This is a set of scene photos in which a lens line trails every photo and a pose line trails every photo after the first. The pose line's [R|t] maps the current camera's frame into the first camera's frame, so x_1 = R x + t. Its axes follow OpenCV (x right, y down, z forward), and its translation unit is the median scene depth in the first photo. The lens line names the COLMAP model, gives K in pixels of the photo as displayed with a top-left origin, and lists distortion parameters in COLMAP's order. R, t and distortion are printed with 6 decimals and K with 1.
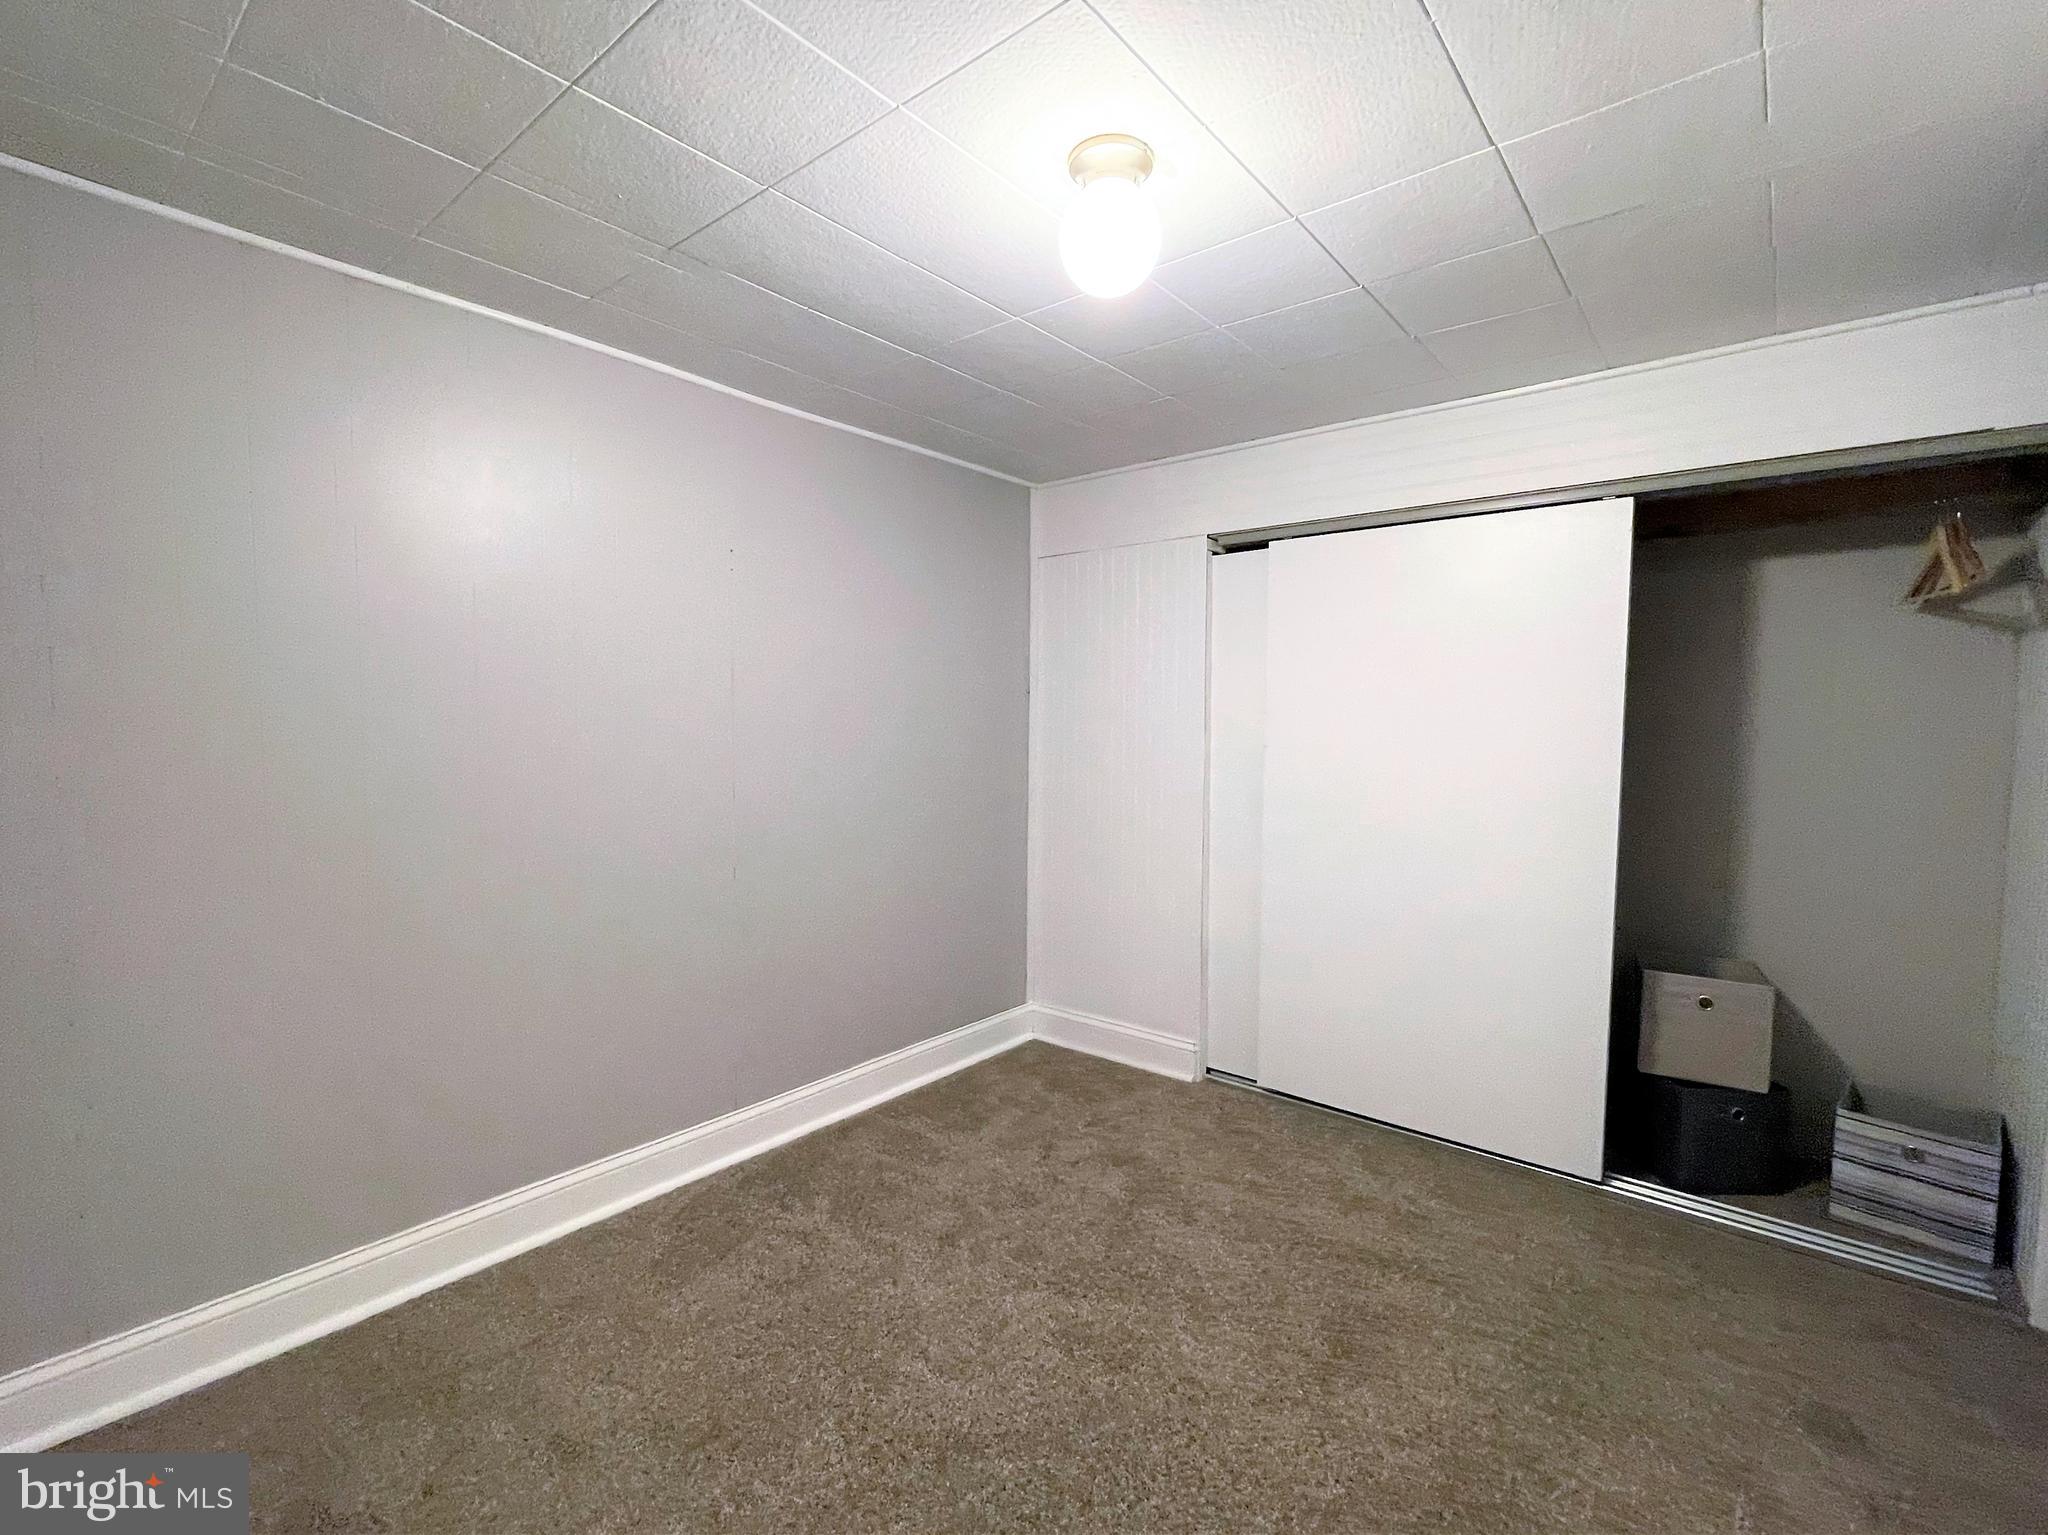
lens RADIAL K [[859.9, 0, 1023.9], [0, 859.9, 772.2], [0, 0, 1]] dist [-0.000862, -0.001294]
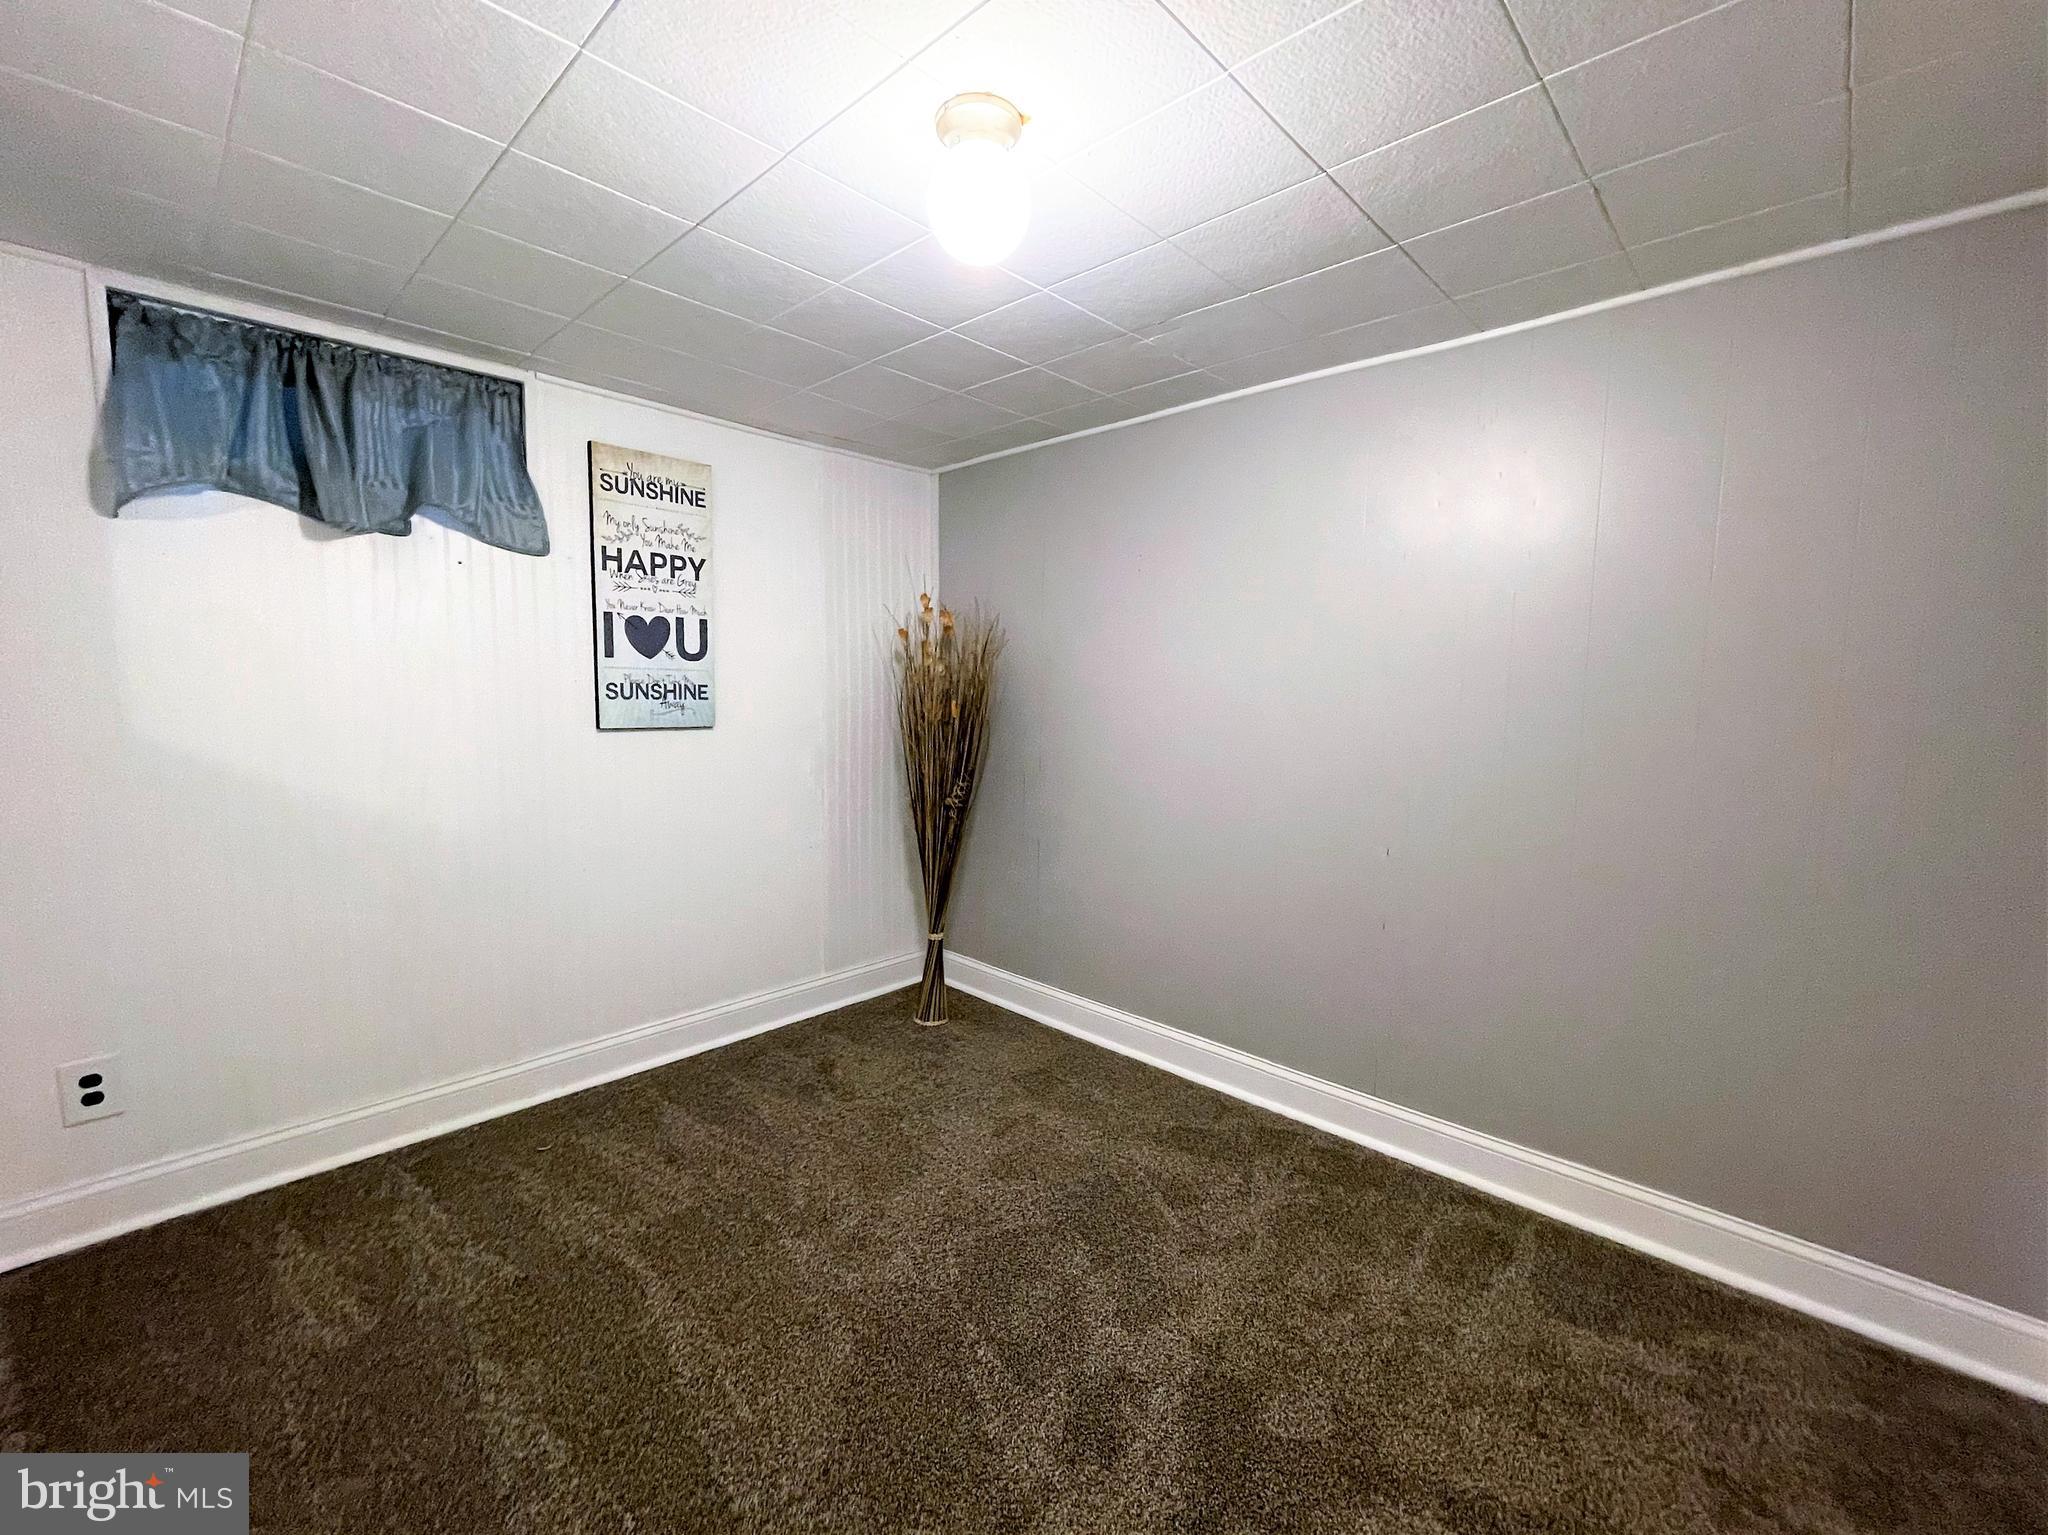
lens RADIAL K [[859.9, 0, 1023.9], [0, 859.9, 772.2], [0, 0, 1]] dist [-0.000862, -0.001294]
pose [[-0.039937, 0.105555, -0.993611, 0.641868], [-0.063614, 0.992119, 0.107954, -0.057502], [0.997175, 0.067519, -0.032907, 0.630007]]
